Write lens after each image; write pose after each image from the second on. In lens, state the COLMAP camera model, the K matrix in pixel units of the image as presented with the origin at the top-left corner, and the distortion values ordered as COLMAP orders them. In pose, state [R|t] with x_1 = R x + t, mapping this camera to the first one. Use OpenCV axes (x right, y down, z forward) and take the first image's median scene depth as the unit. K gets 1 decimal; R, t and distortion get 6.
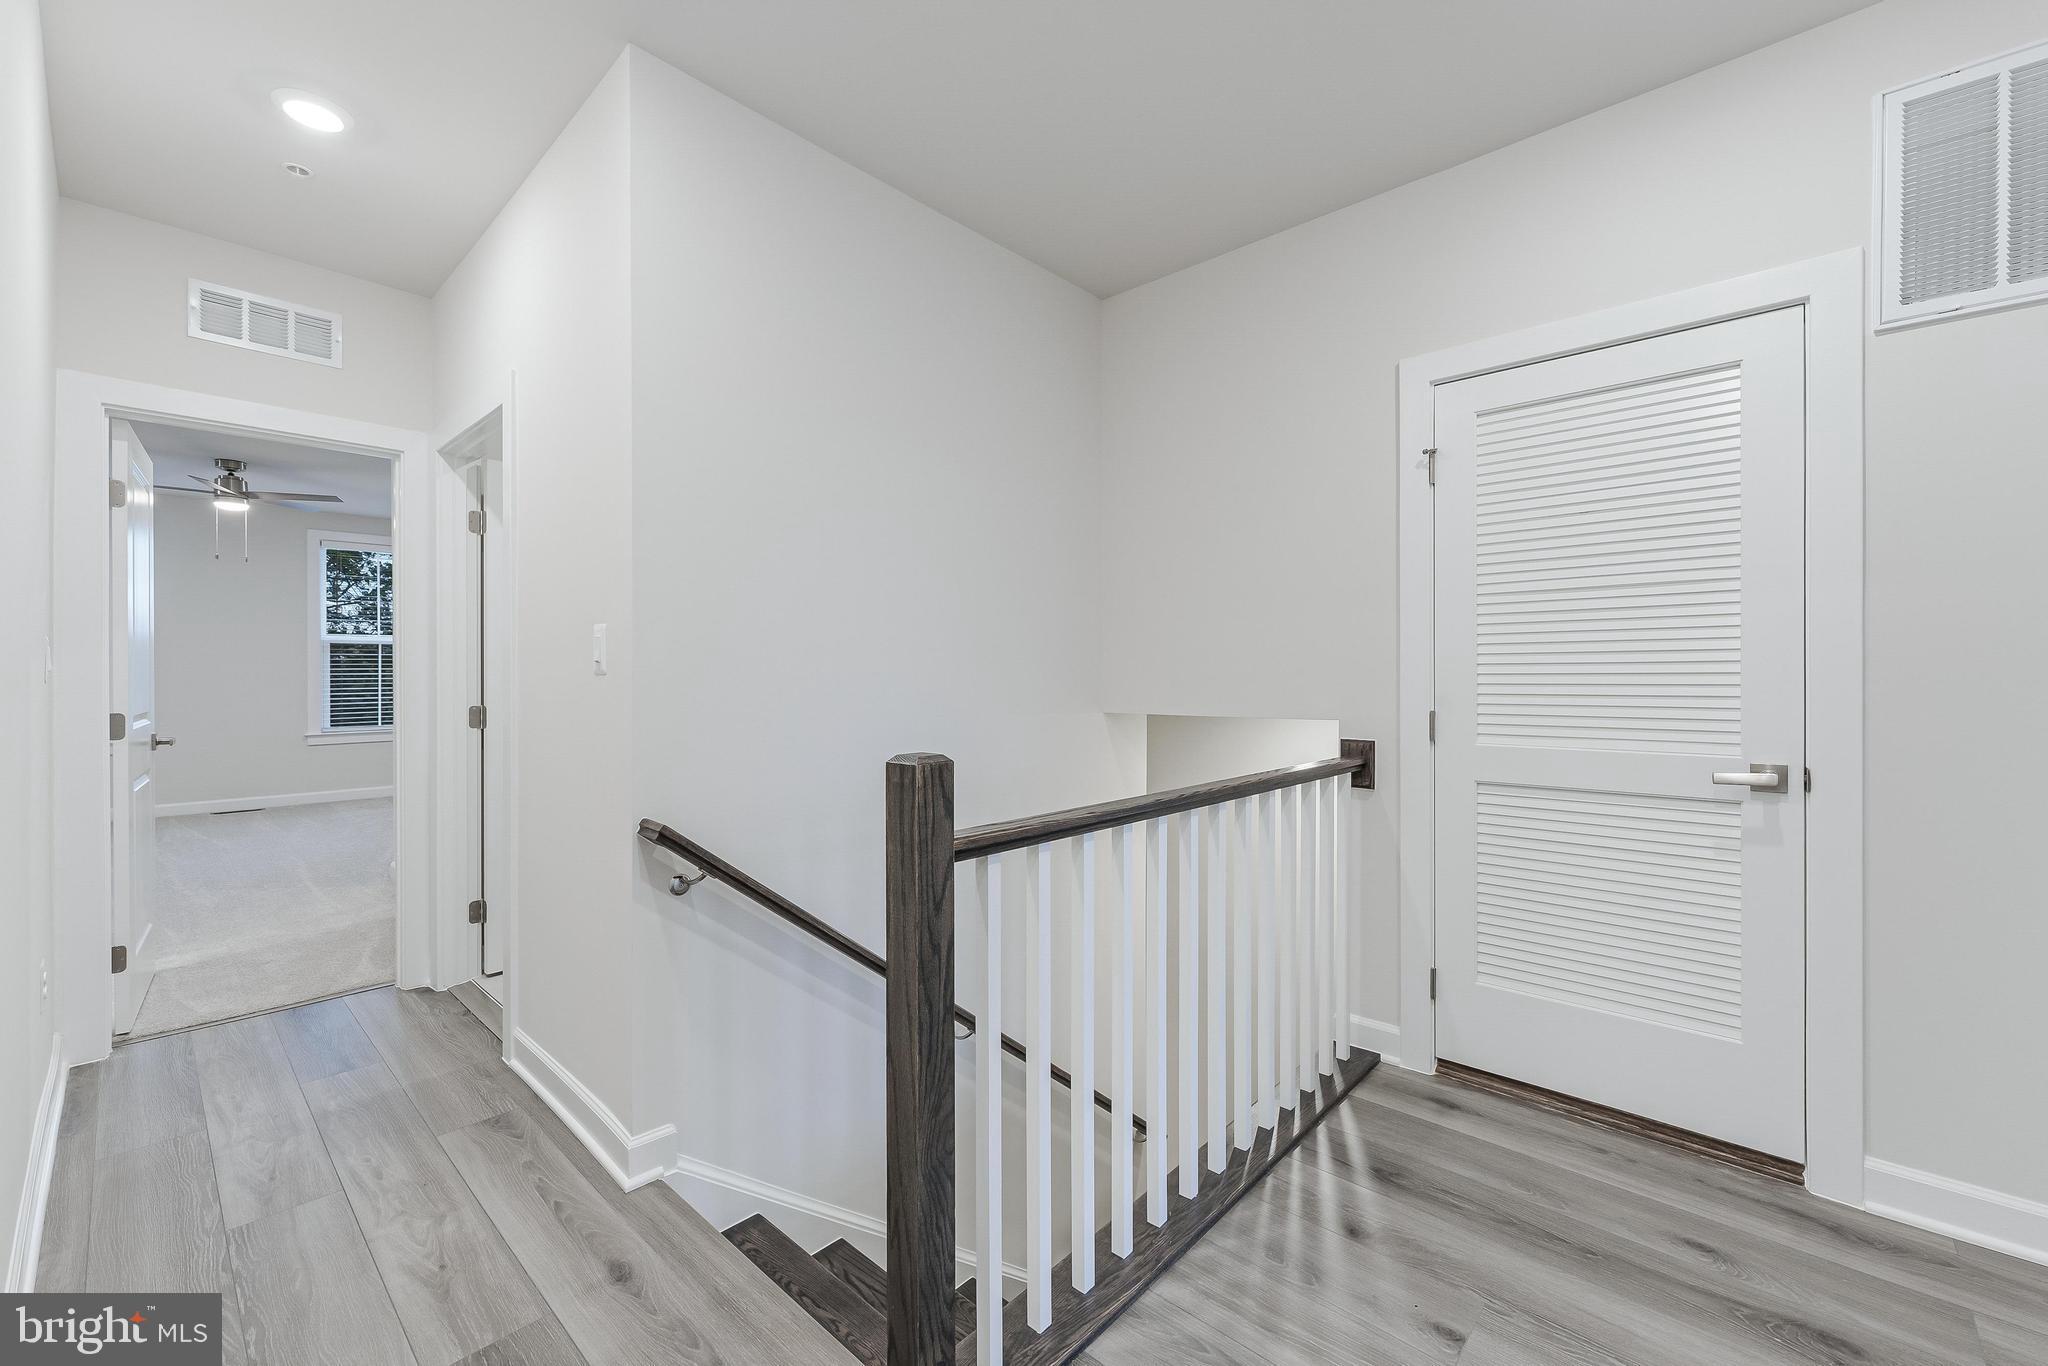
lens RADIAL K [[822.7, 0, 1036.2], [0, 822.7, 687.1], [0, 0, 1]] dist [-0.000787, 0.000553]
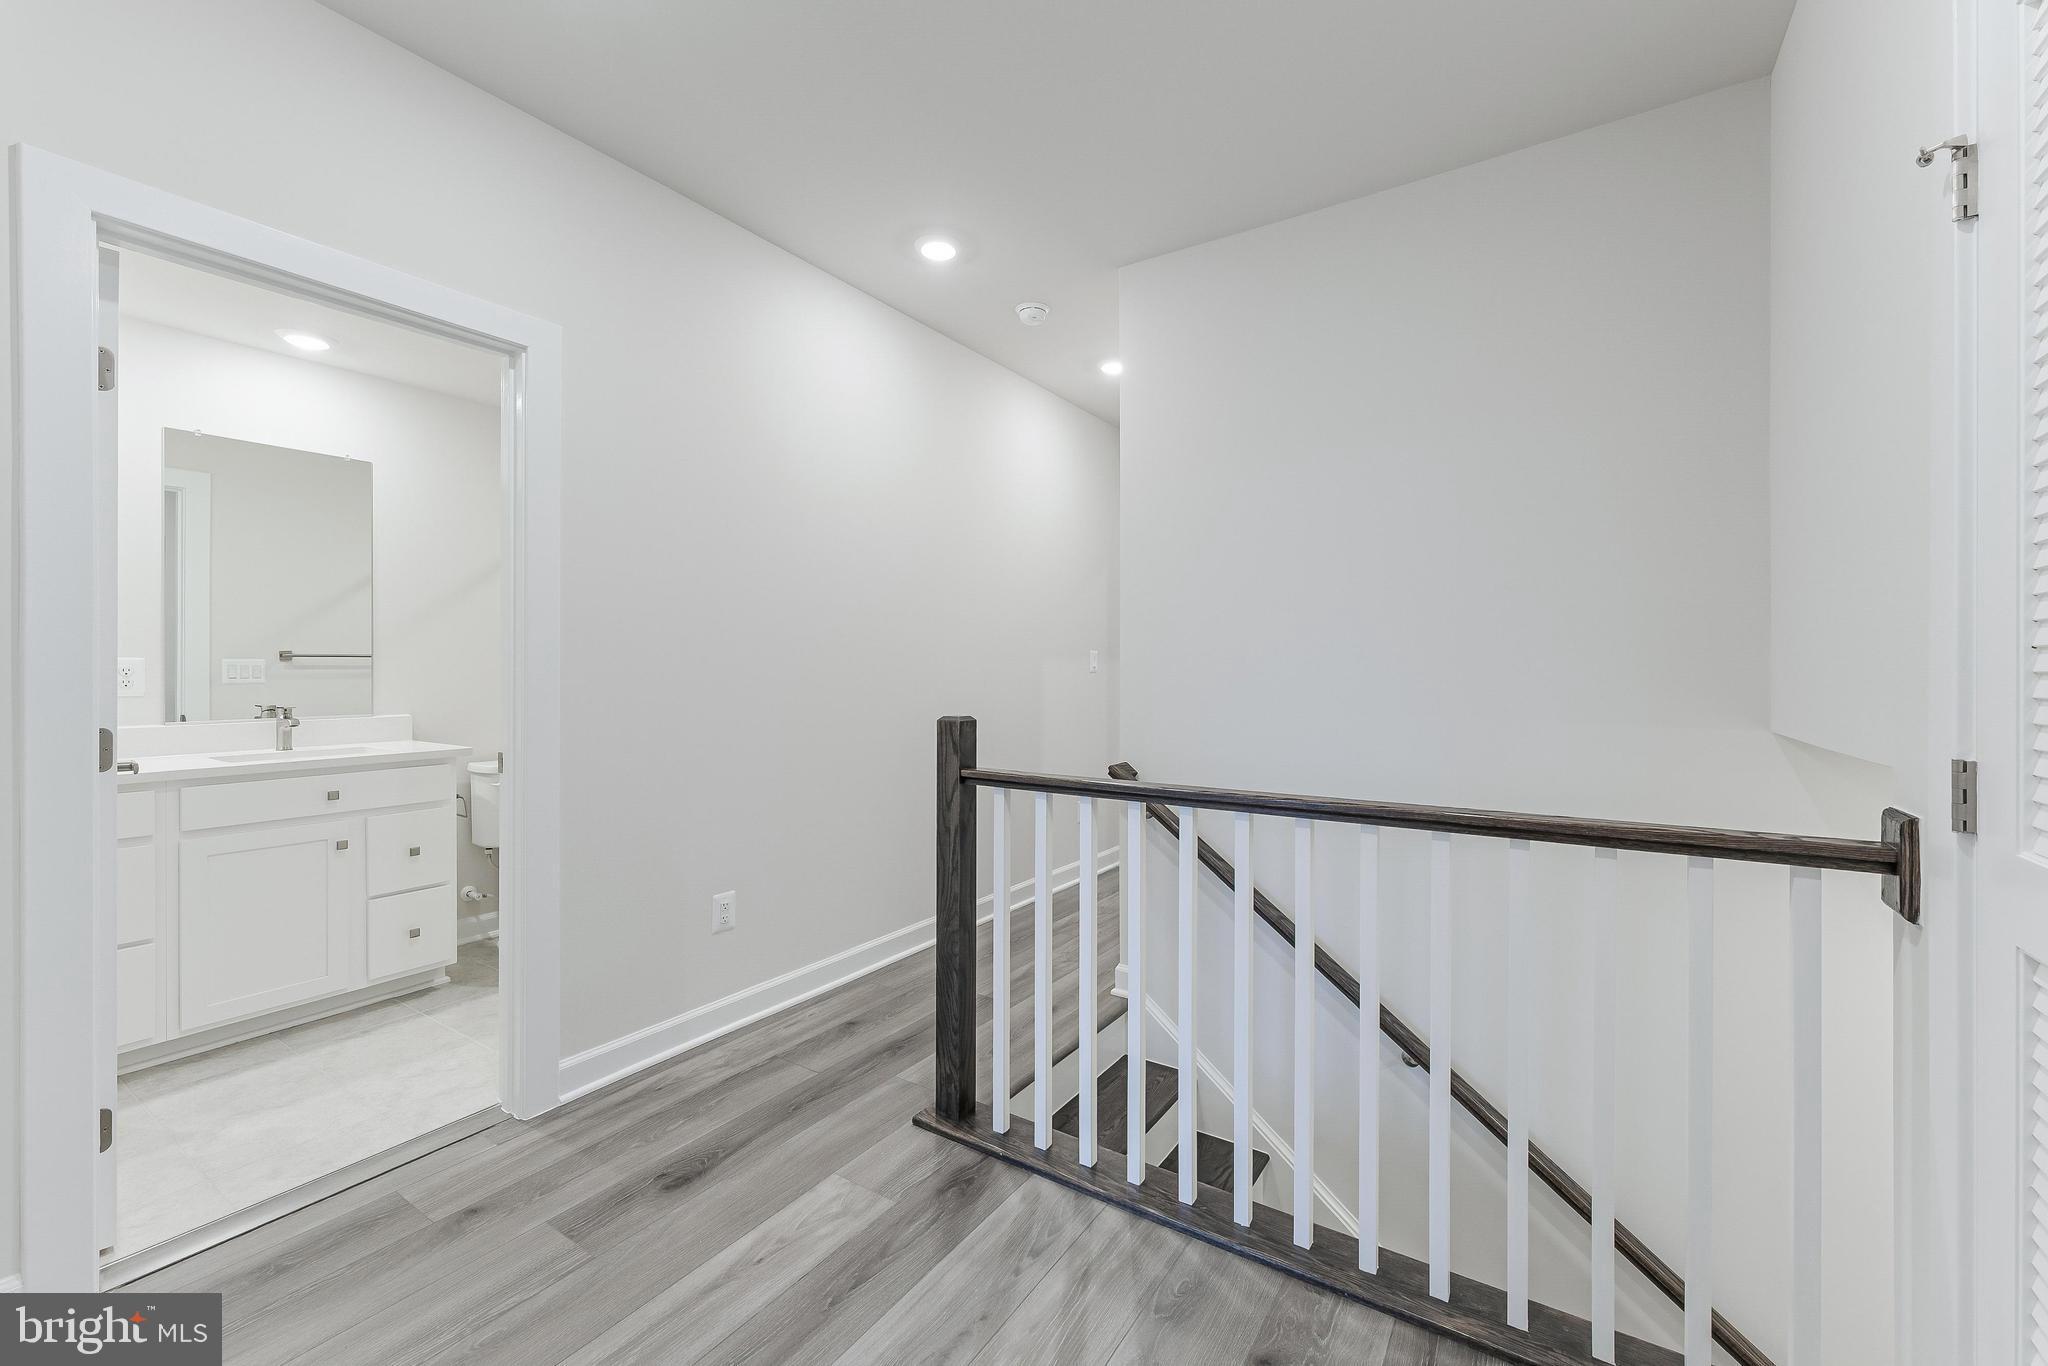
lens RADIAL K [[822.7, 0, 1026.9], [0, 822.7, 674.6], [0, 0, 1]] dist [-0.000787, 0.000553]
pose [[0.143860, -0.001157, -0.989597, 1.461349], [0.000734, 0.999999, -0.001062, -0.001453], [0.989598, -0.000574, 0.143861, 0.848936]]
